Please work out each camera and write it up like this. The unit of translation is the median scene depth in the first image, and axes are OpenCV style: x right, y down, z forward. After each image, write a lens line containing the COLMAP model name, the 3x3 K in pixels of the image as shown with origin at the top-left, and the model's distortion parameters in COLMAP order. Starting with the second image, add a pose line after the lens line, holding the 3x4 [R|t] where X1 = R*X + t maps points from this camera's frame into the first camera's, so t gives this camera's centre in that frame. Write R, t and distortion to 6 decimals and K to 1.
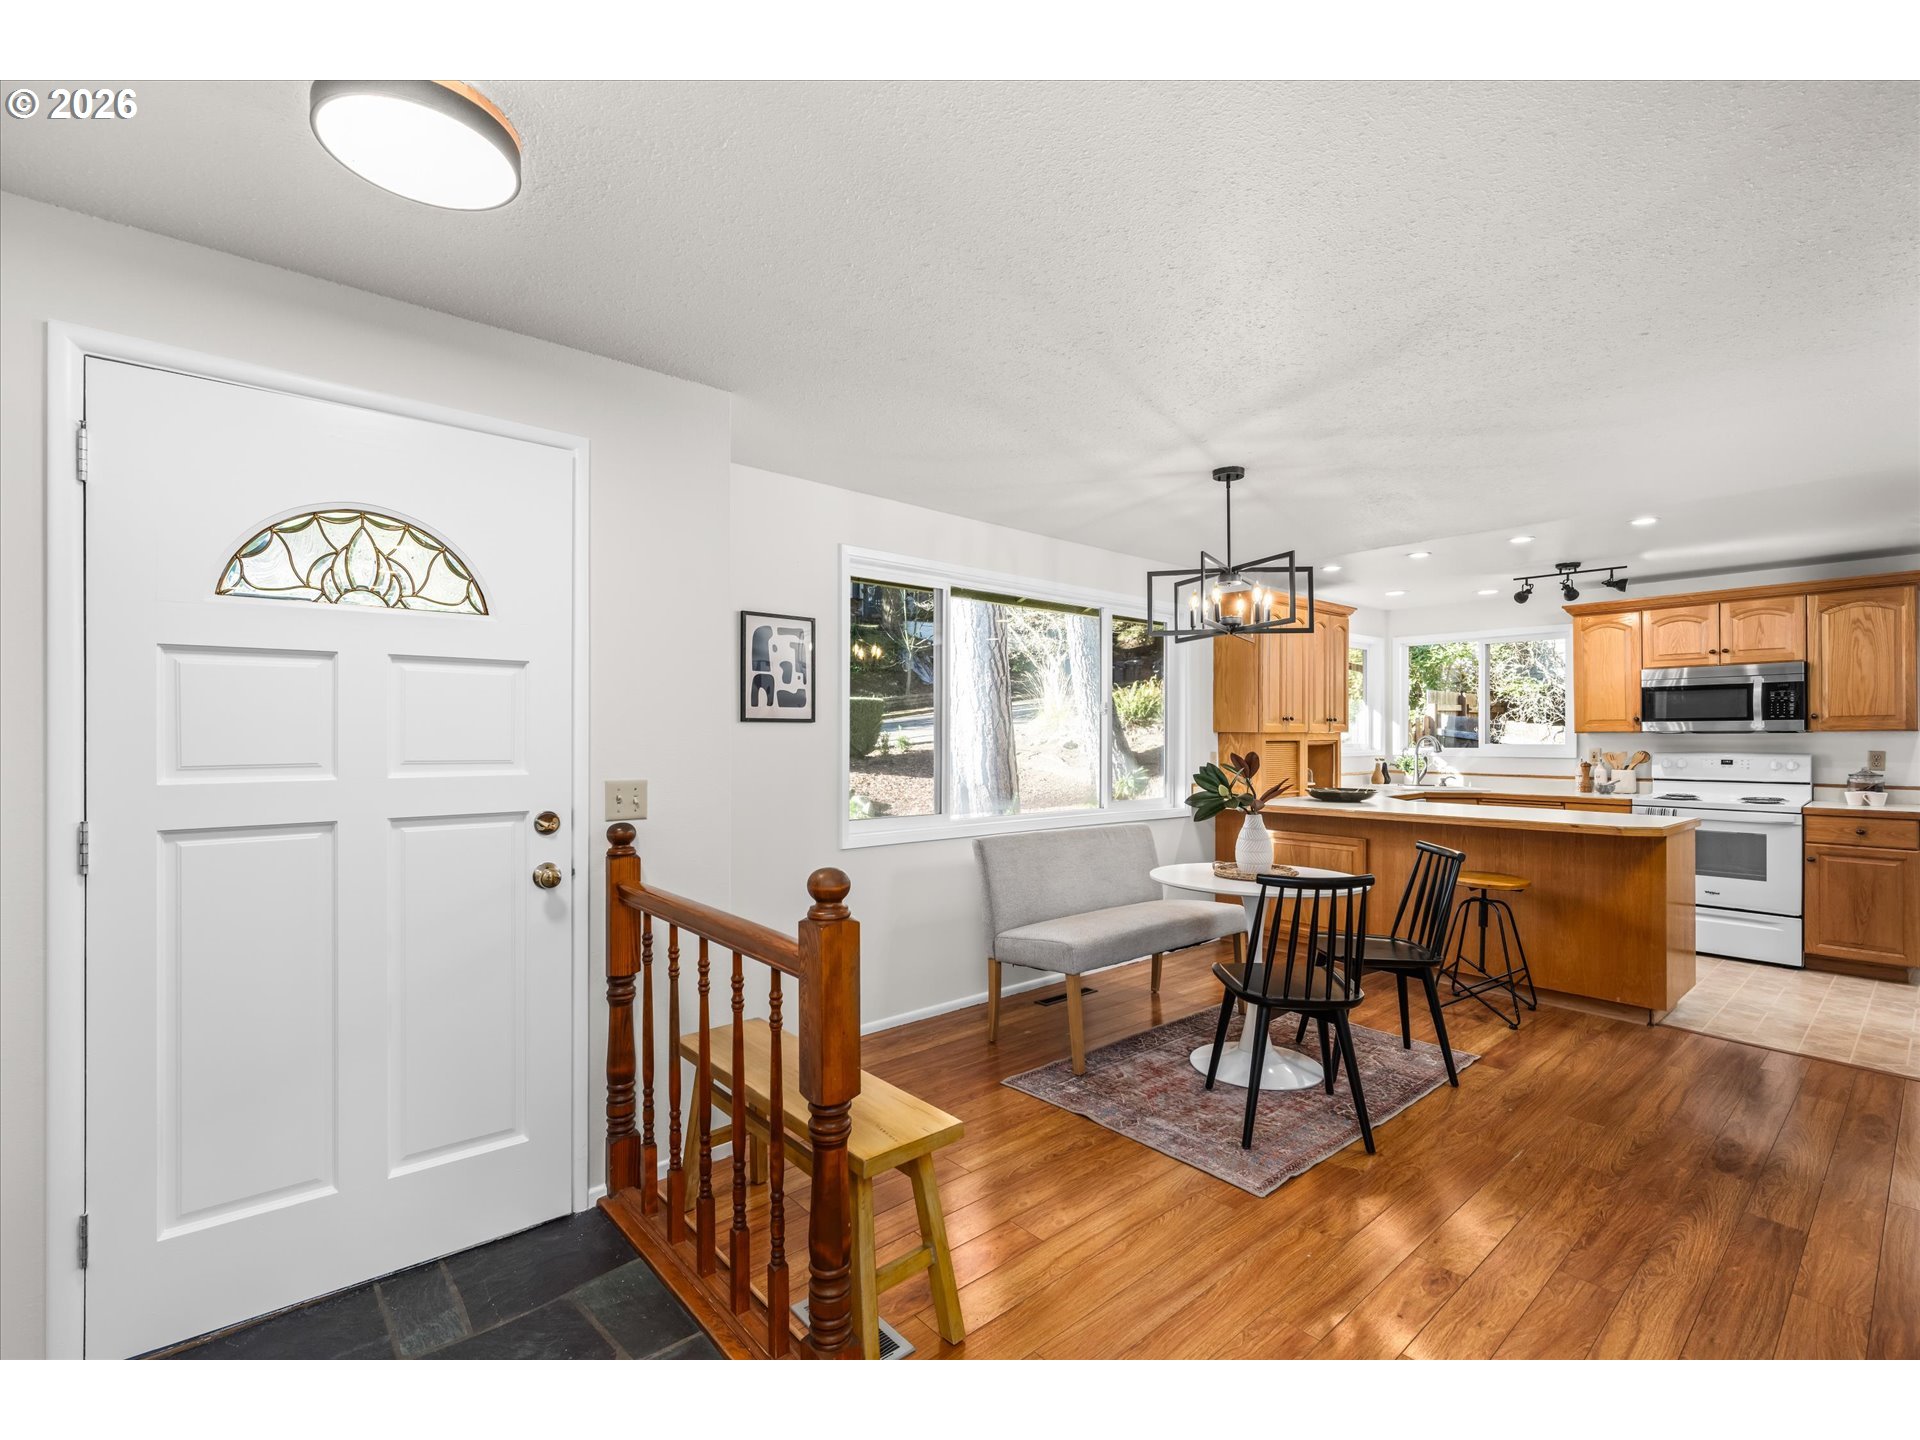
lens RADIAL K [[793.6, 0, 970.8], [0, 793.6, 730.4], [0, 0, 1]] dist [-0.001301, -0.000351]
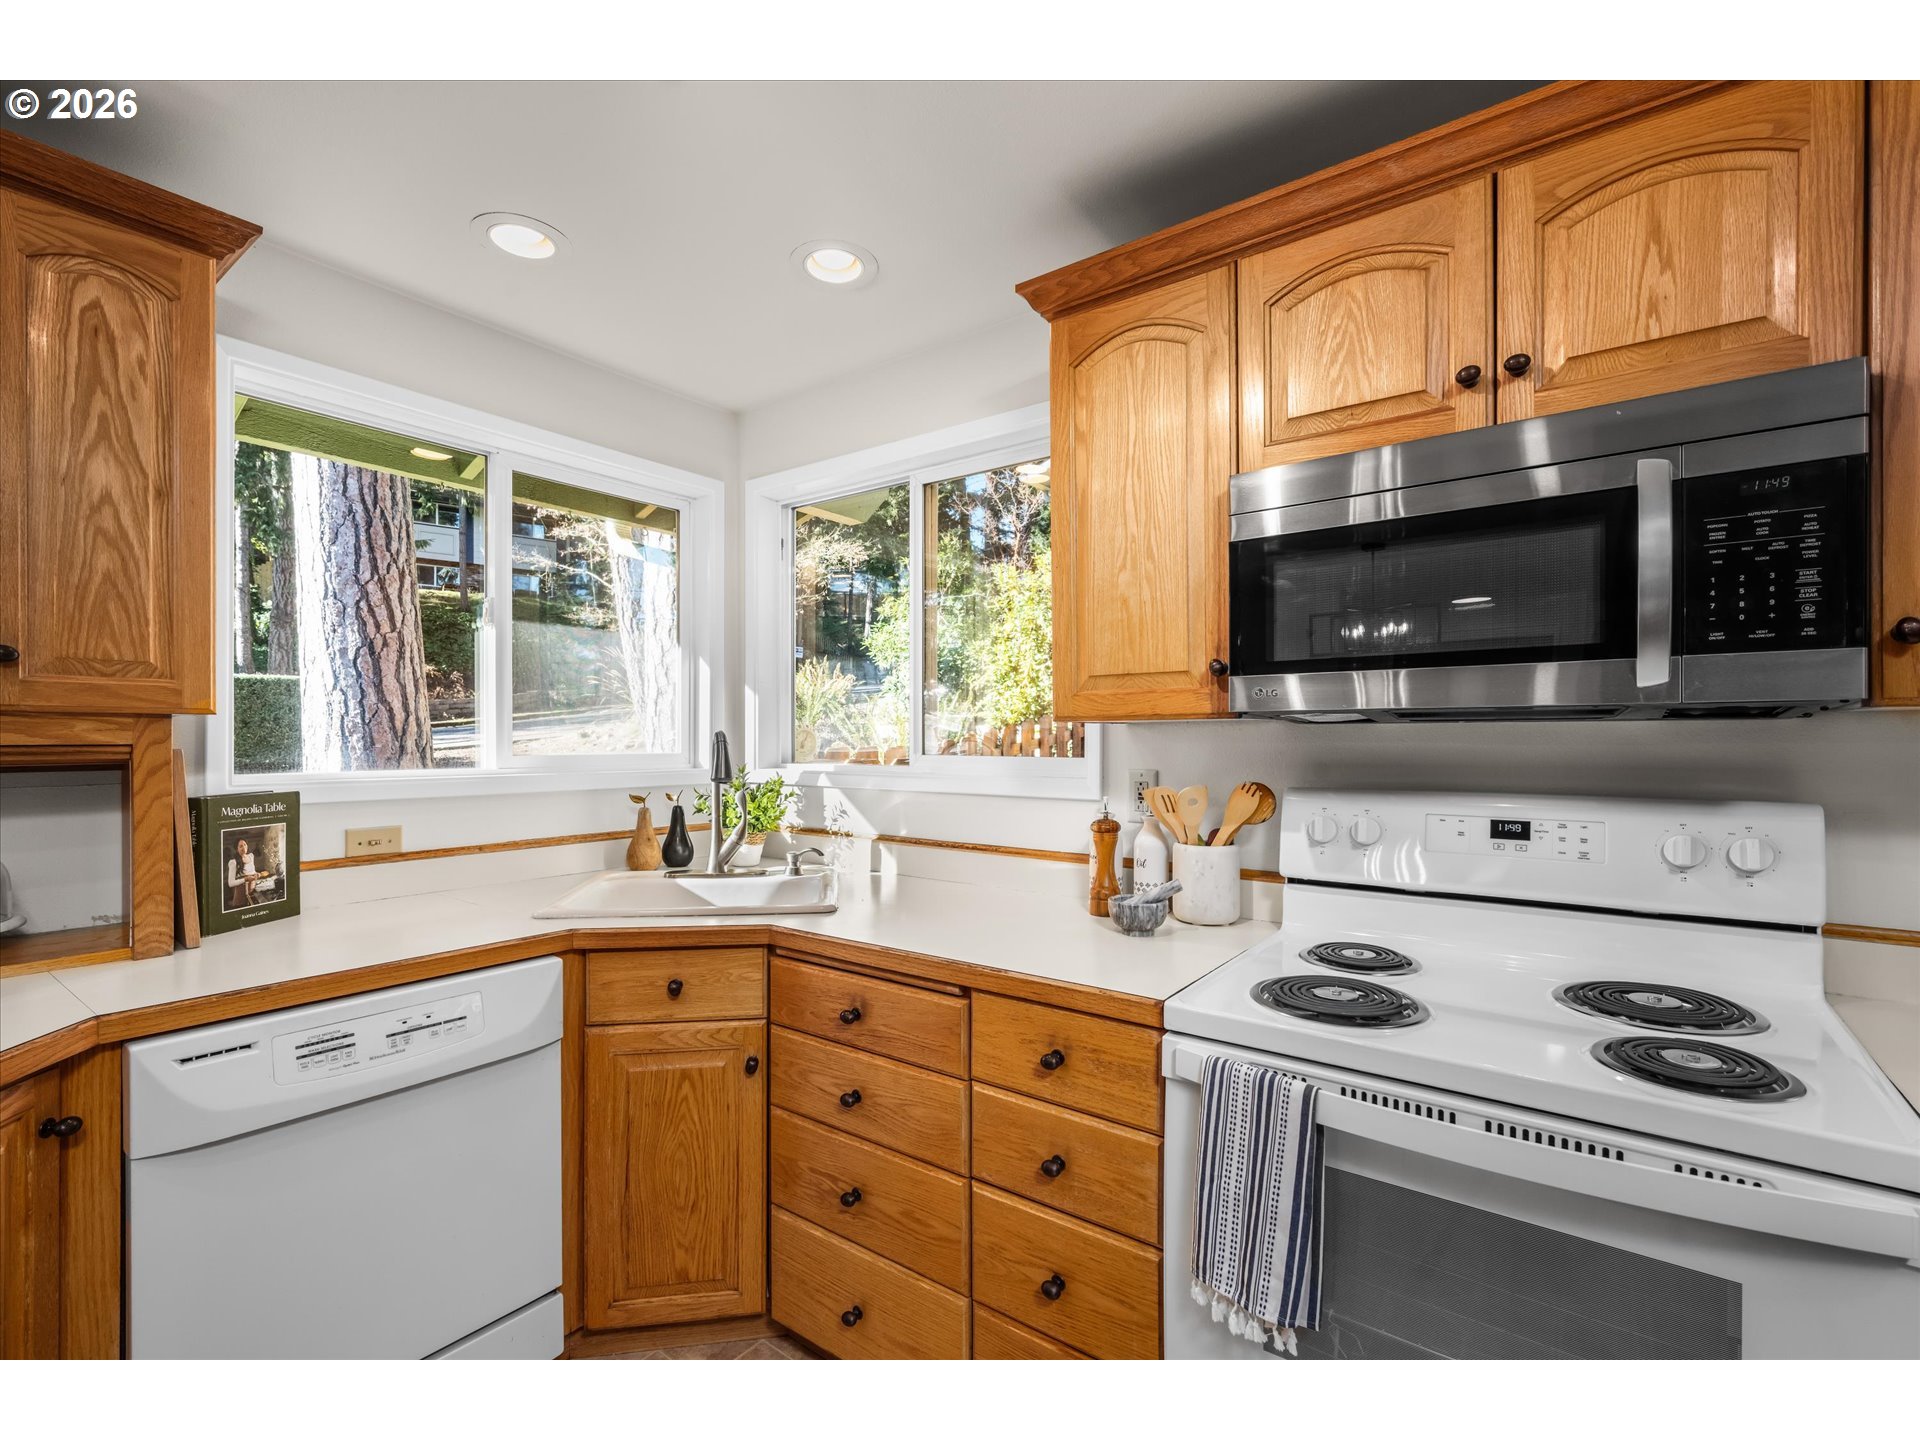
lens RADIAL K [[793.6, 0, 970.8], [0, 793.6, 730.4], [0, 0, 1]] dist [-0.001301, -0.000351]
pose [[0.969413, -0.007626, 0.245317, 0.713030], [0.006209, 0.999959, 0.006550, 0.004465], [-0.245357, -0.004826, 0.969421, 0.784854]]
